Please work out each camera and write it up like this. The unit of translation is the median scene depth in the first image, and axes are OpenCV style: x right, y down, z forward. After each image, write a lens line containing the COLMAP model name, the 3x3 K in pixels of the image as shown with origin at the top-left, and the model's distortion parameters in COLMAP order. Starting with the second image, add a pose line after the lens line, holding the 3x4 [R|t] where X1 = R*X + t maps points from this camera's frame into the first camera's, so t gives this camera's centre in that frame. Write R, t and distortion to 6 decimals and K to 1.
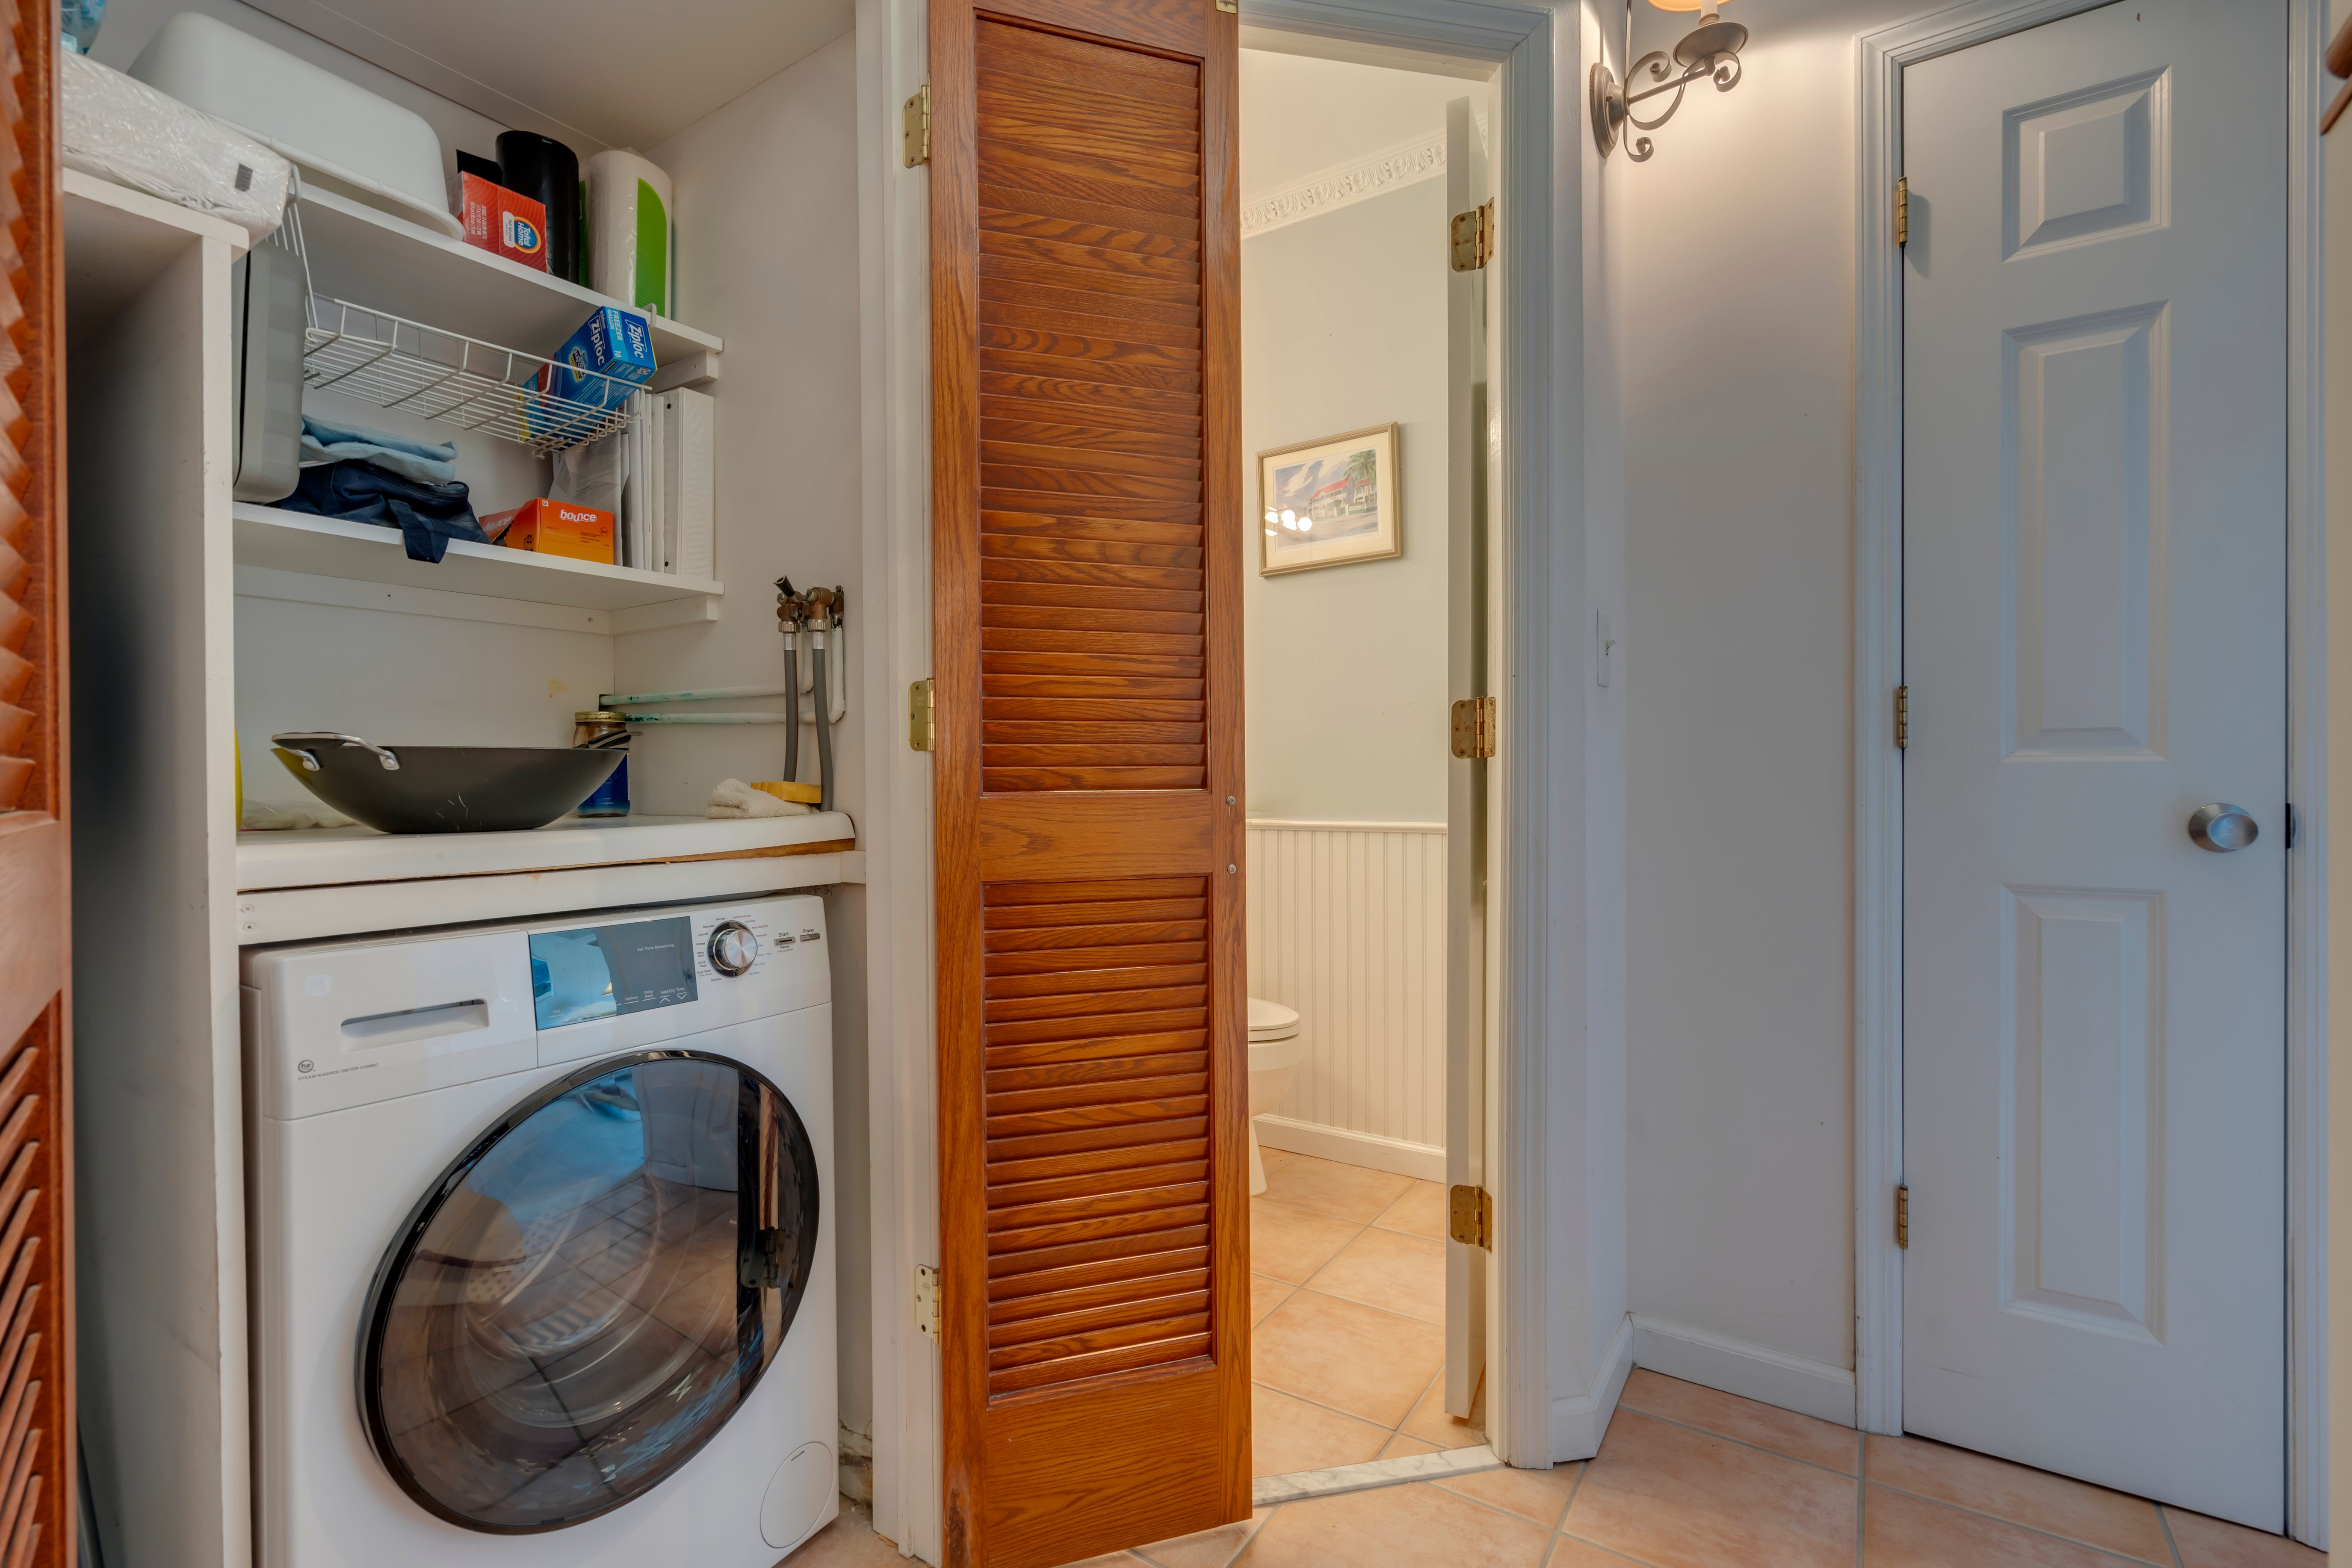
lens RADIAL K [[1058.5, 0, 1171.3], [0, 1058.5, 776.8], [0, 0, 1]] dist [-0.002306, 0.001982]
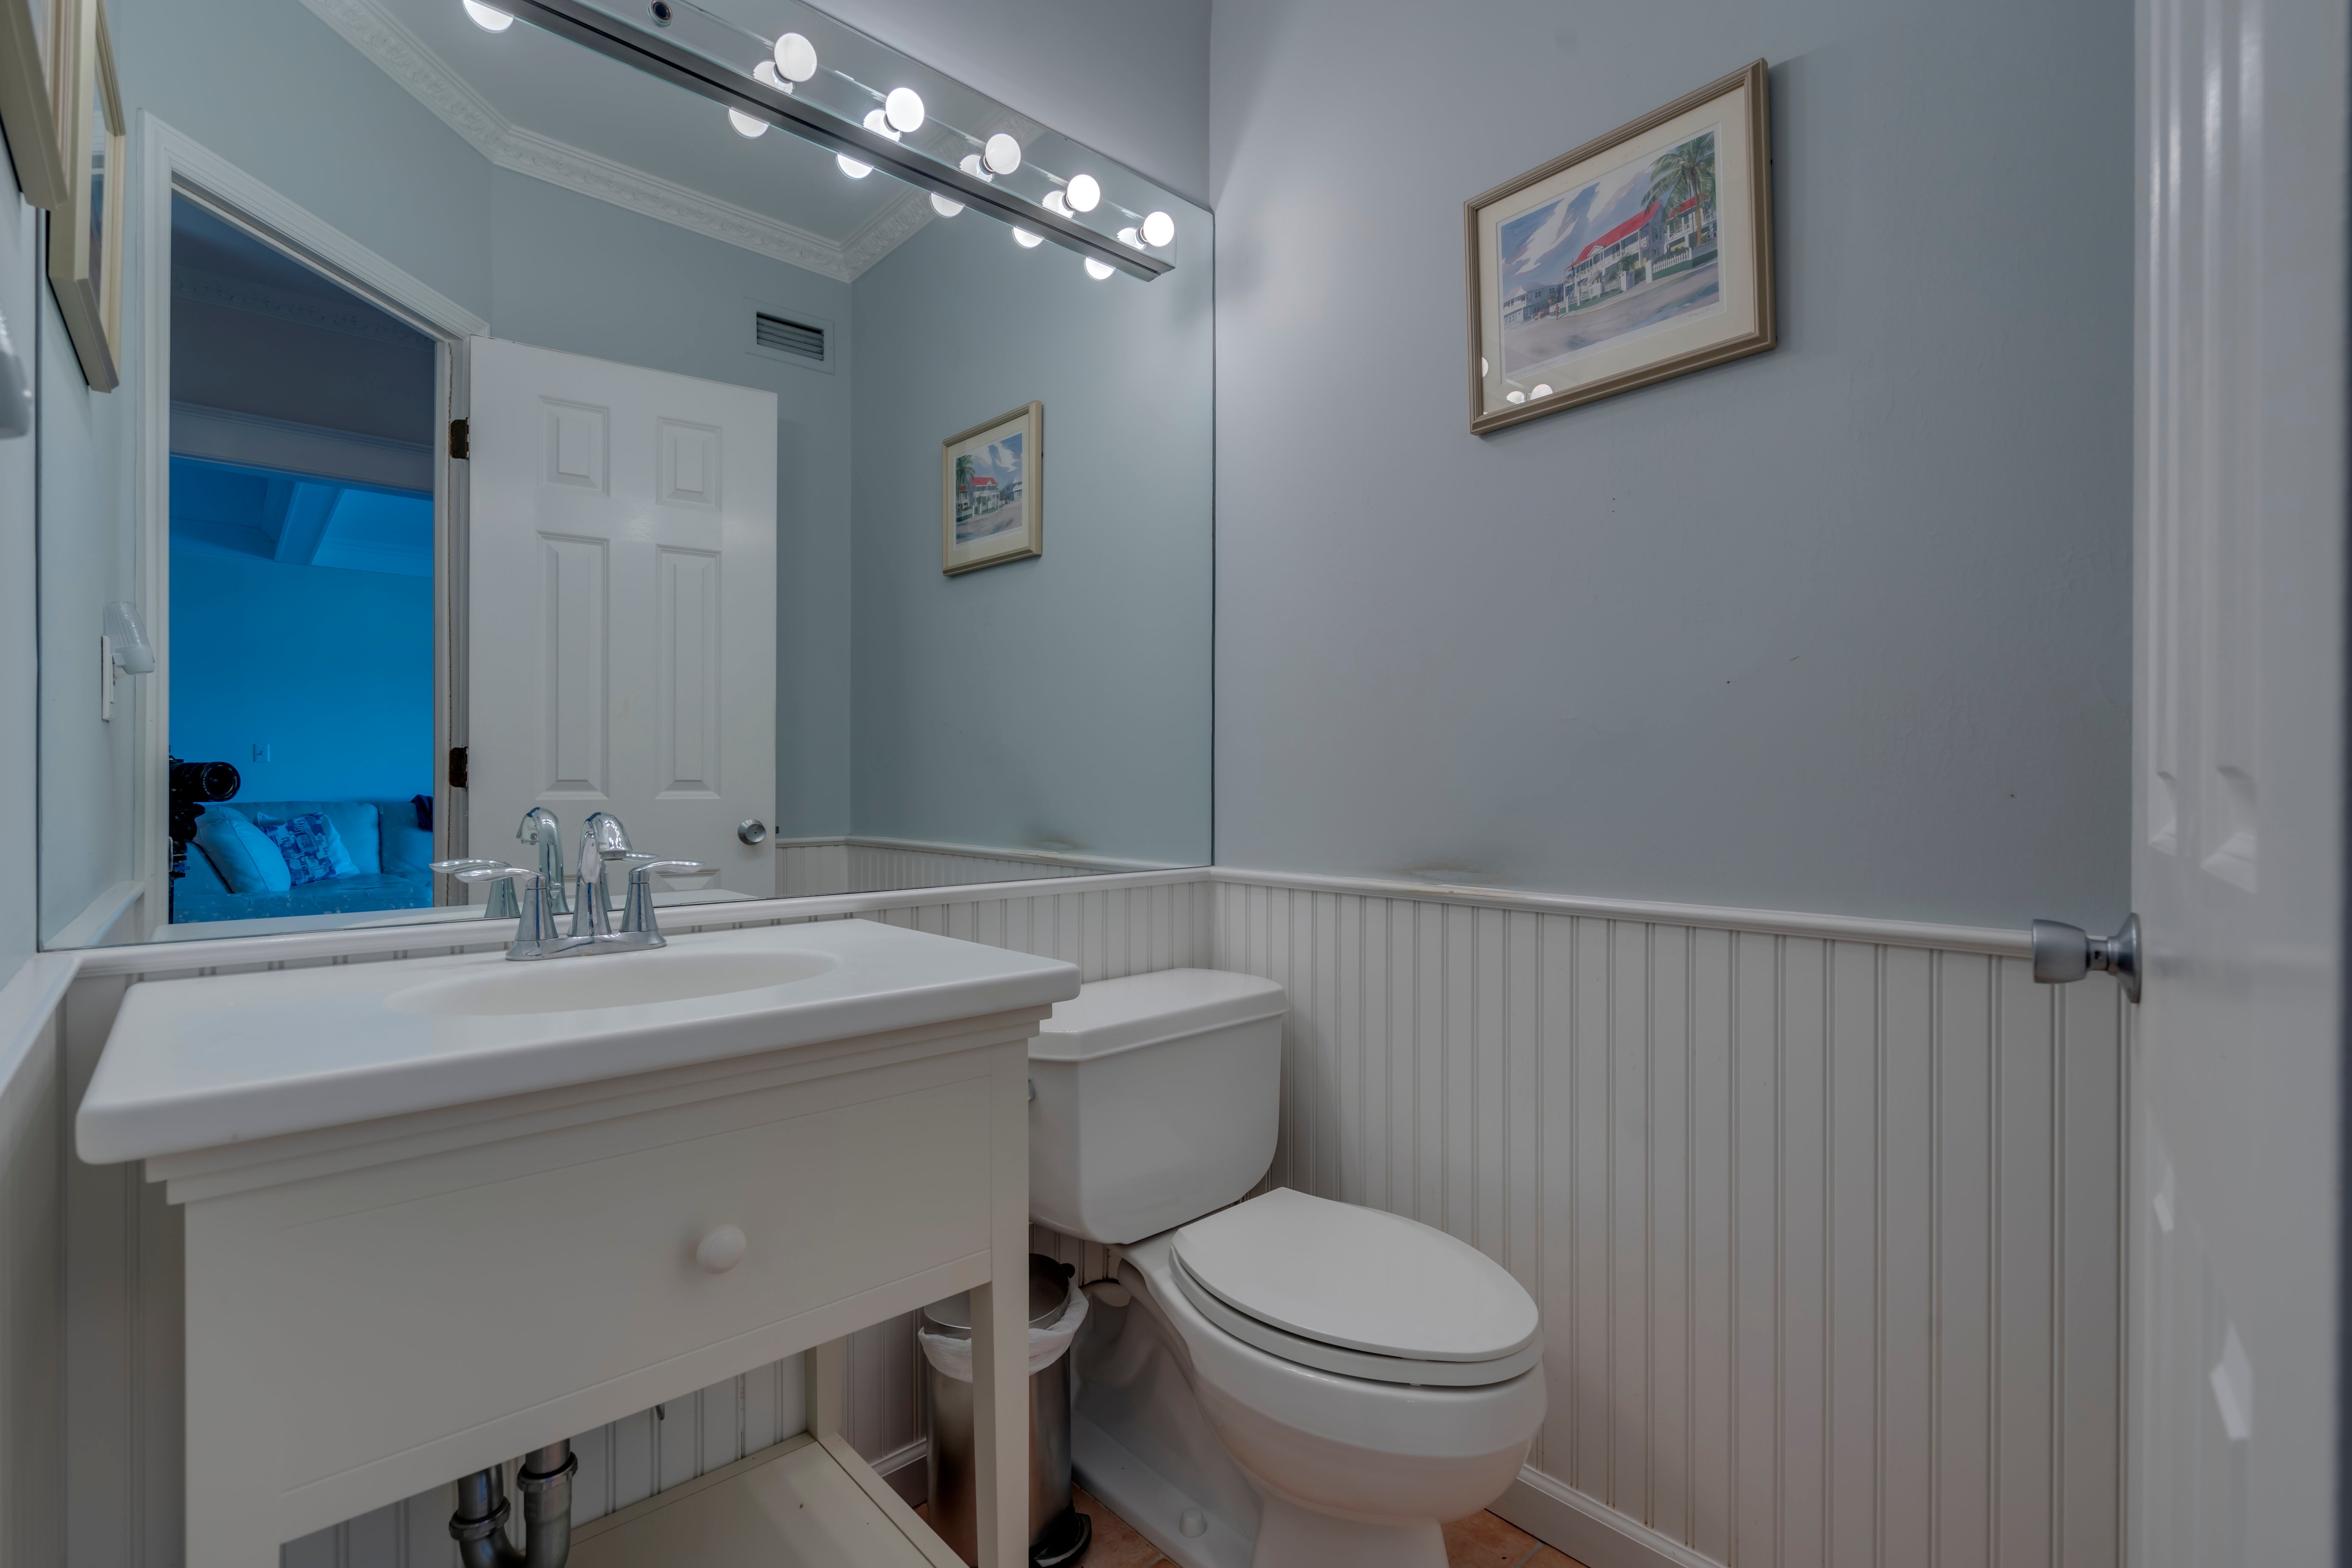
lens RADIAL K [[1058.5, 0, 1166.7], [0, 1058.5, 785.8], [0, 0, 1]] dist [-0.002306, 0.001982]
pose [[0.967409, 0.003490, -0.253194, 0.128906], [-0.003162, 0.999994, 0.001701, -0.023835], [0.253198, -0.000845, 0.967414, 0.807430]]
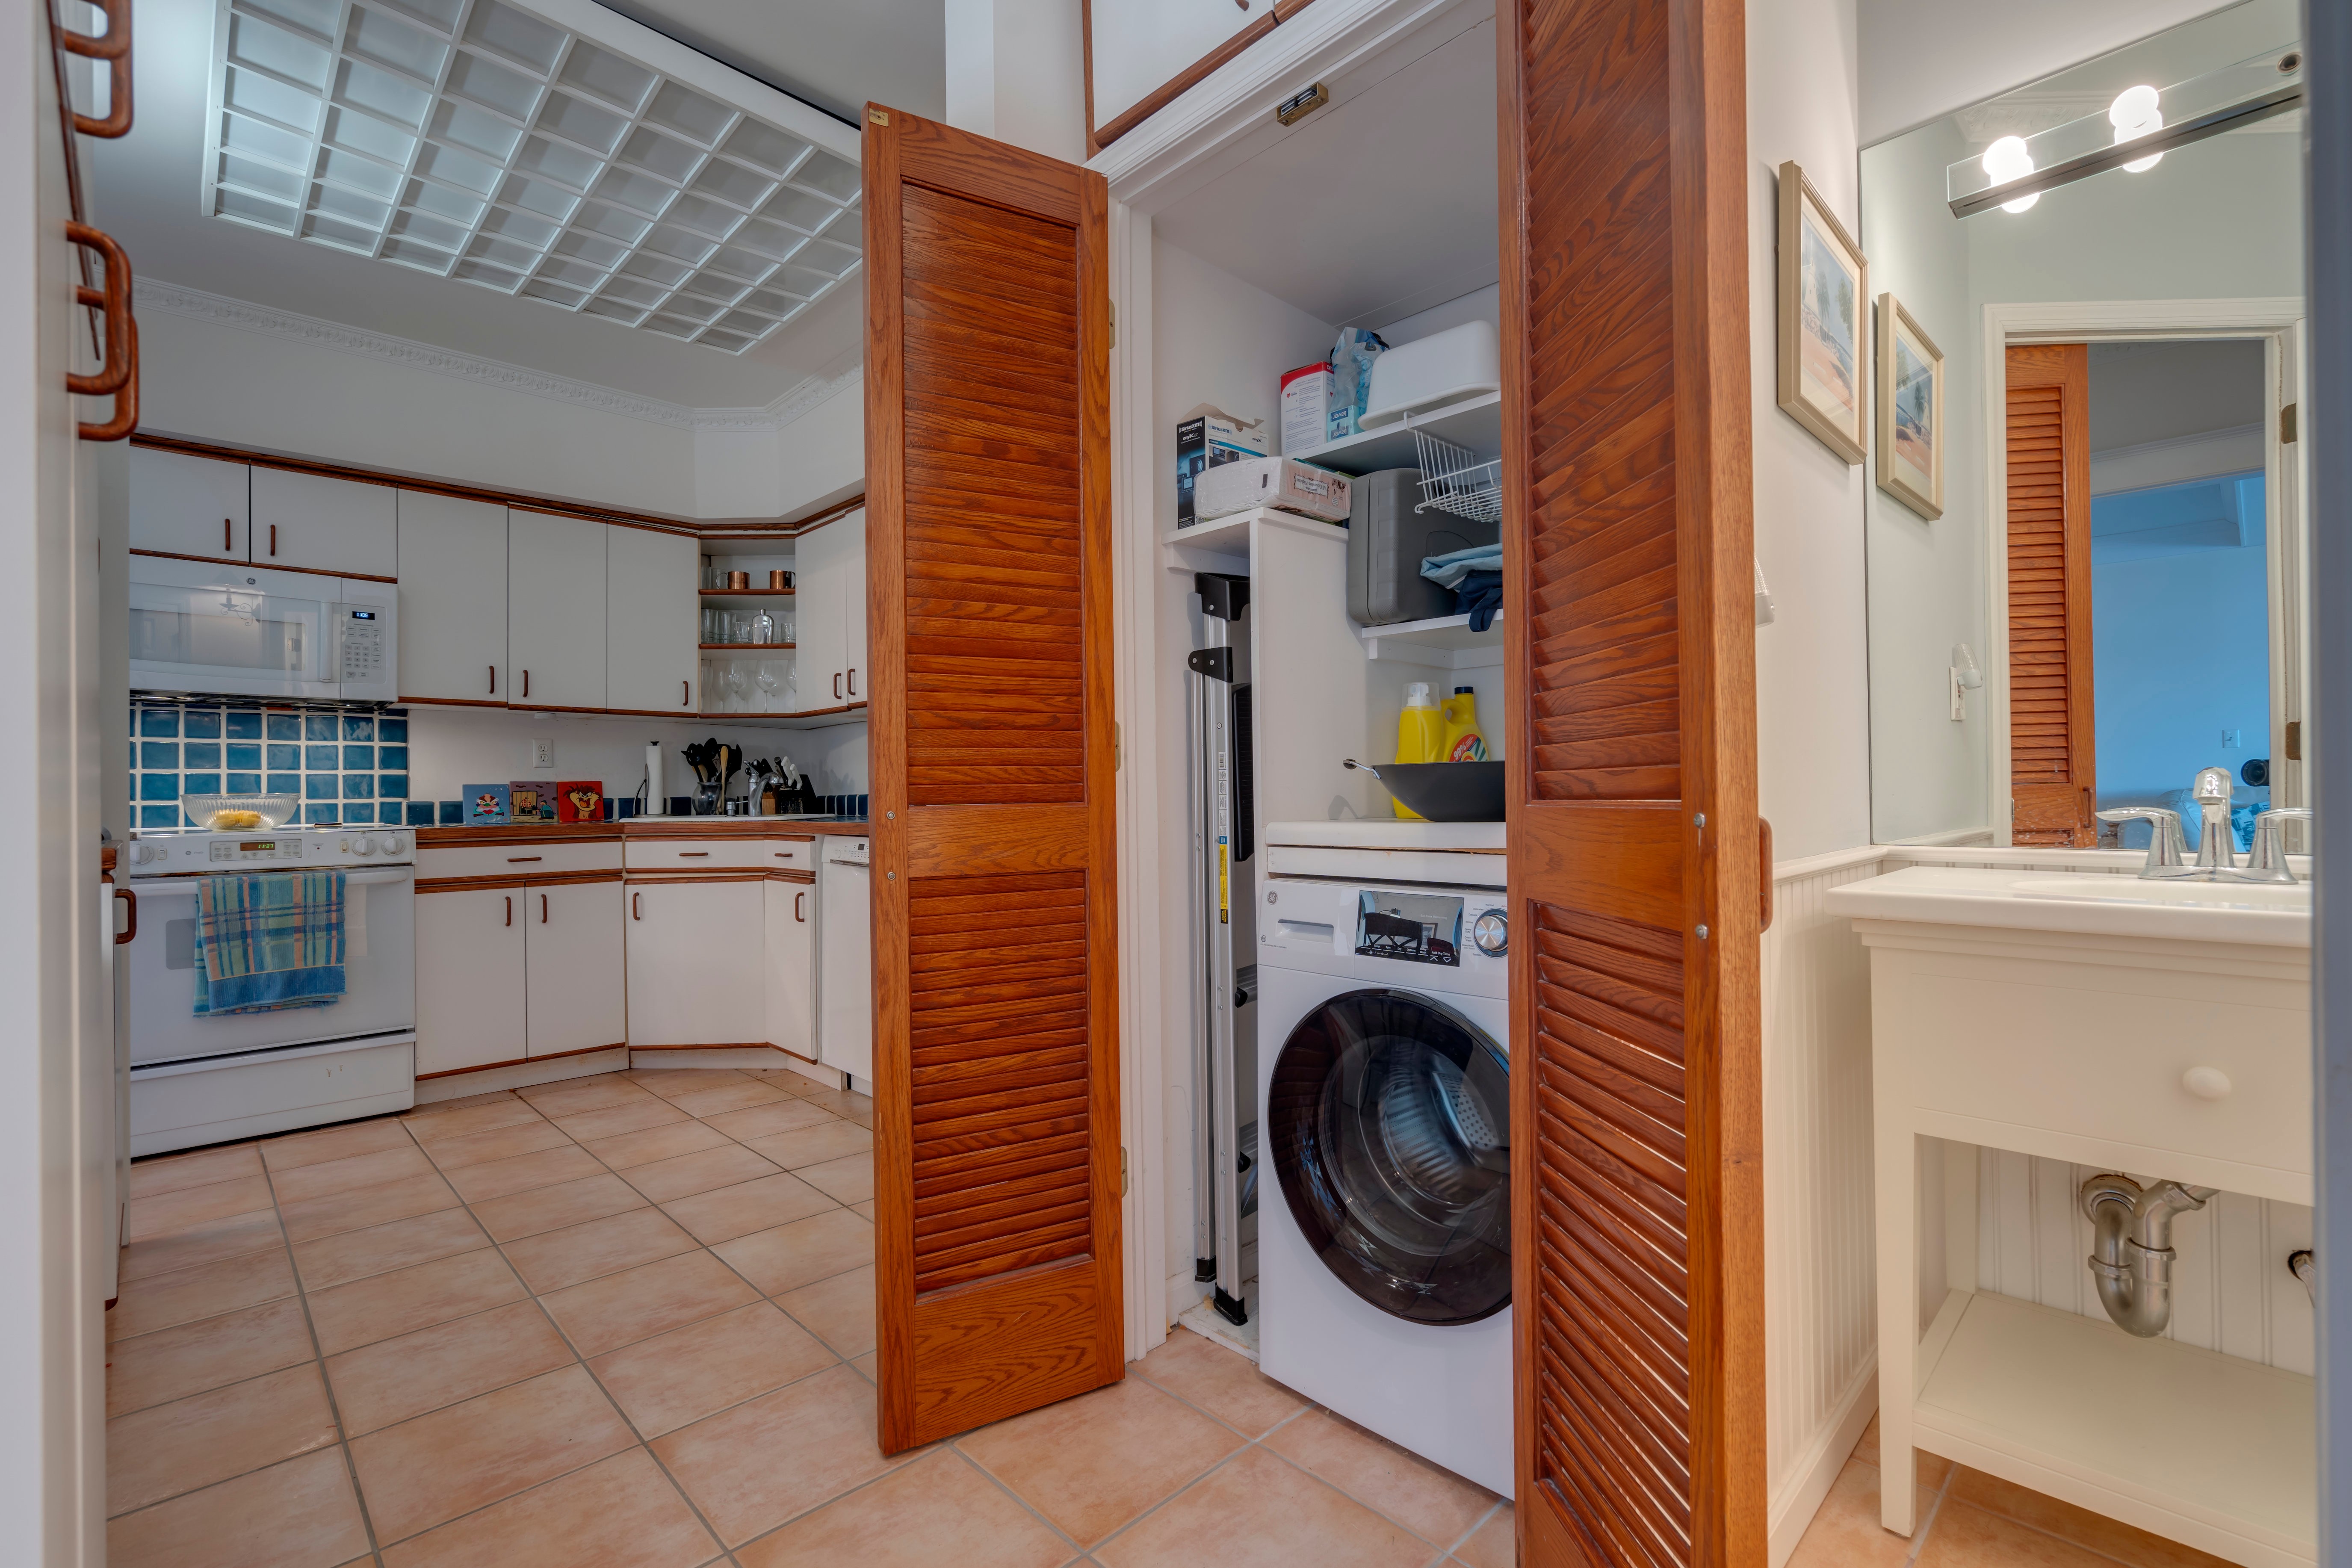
lens RADIAL K [[1058.5, 0, 1169.3], [0, 1058.5, 784.4], [0, 0, 1]] dist [-0.002306, 0.001982]
pose [[-0.220143, 0.001398, -0.975467, 0.634188], [0.013736, 0.999904, -0.001667, -0.001037], [0.975371, -0.013766, -0.220141, 0.737501]]
